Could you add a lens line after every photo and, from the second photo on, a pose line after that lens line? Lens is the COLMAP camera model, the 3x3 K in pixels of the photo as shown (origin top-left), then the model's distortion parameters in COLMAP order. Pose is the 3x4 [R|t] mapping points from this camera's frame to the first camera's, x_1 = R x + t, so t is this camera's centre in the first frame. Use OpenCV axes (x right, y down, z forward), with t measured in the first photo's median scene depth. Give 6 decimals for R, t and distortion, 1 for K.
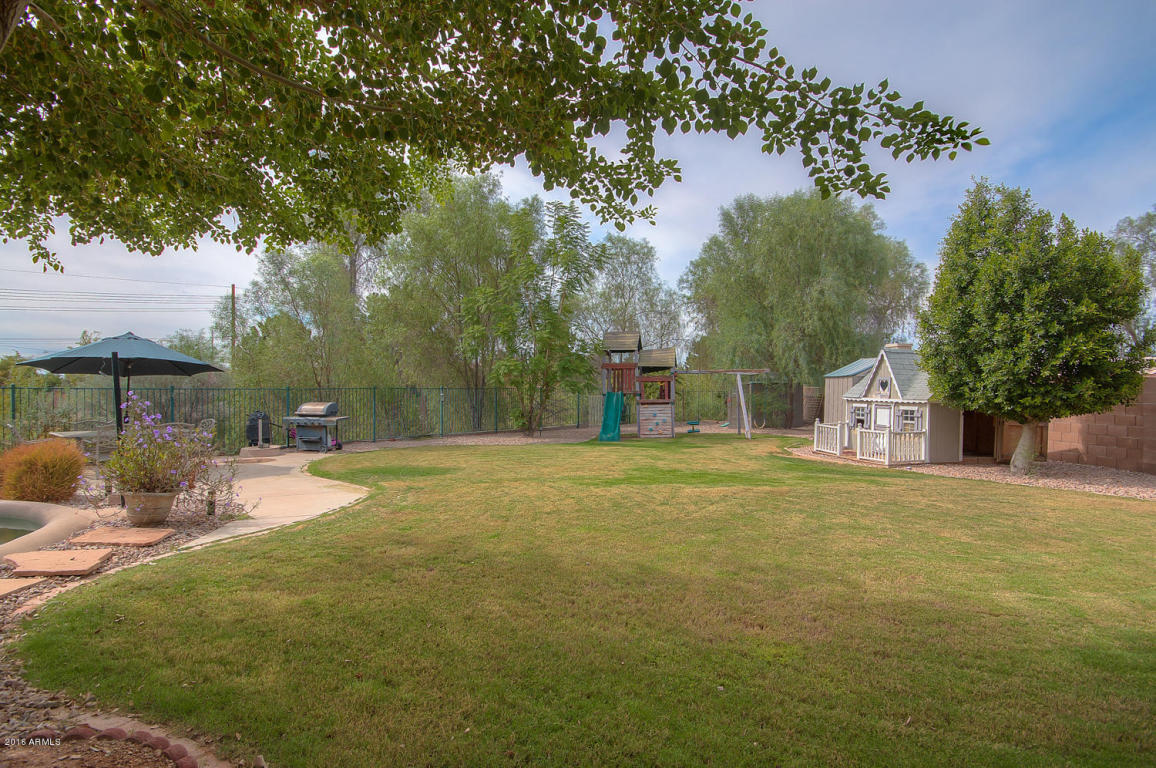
lens RADIAL K [[560.7, 0, 584.0], [0, 560.7, 408.9], [0, 0, 1]] dist [0.002459, 0.000201]
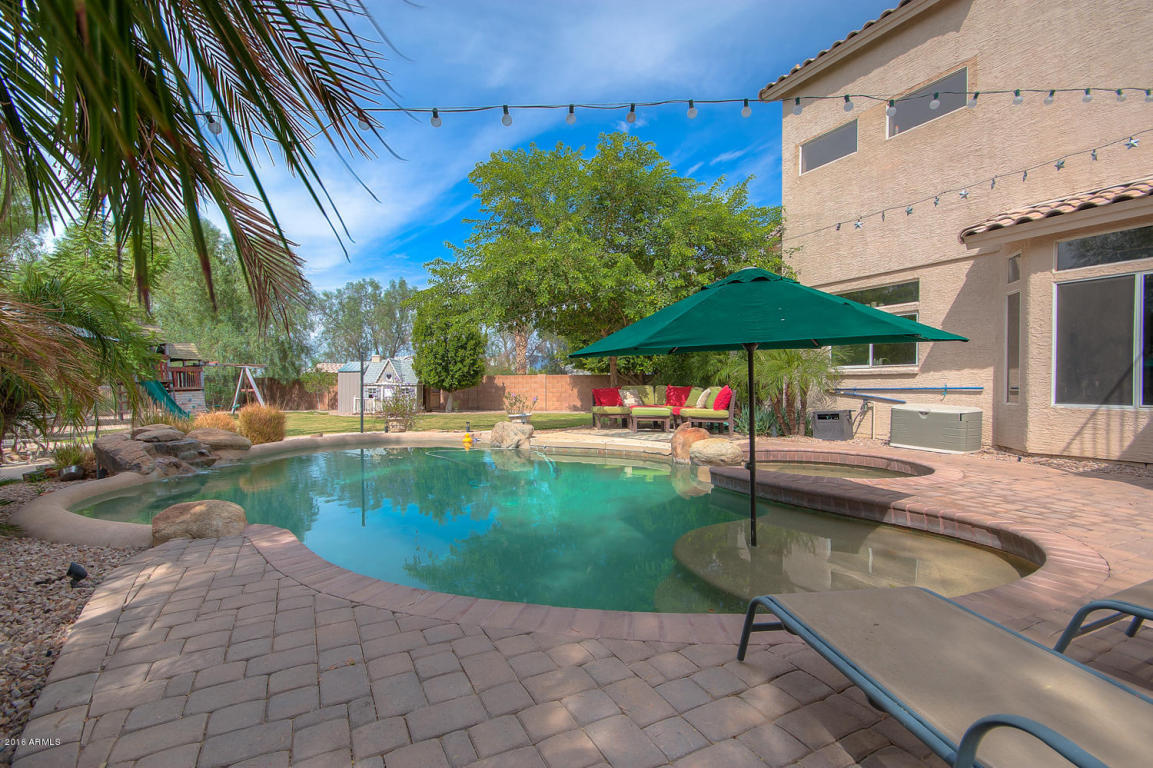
lens RADIAL K [[531.9, 0, 574.9], [0, 531.9, 398.0], [0, 0, 1]] dist [0.000183, -0.000070]
pose [[0.232182, -0.025602, 0.972335, -1.145376], [0.035620, 0.999207, 0.017804, 0.022907], [-0.972020, 0.030501, 0.232910, -0.071438]]
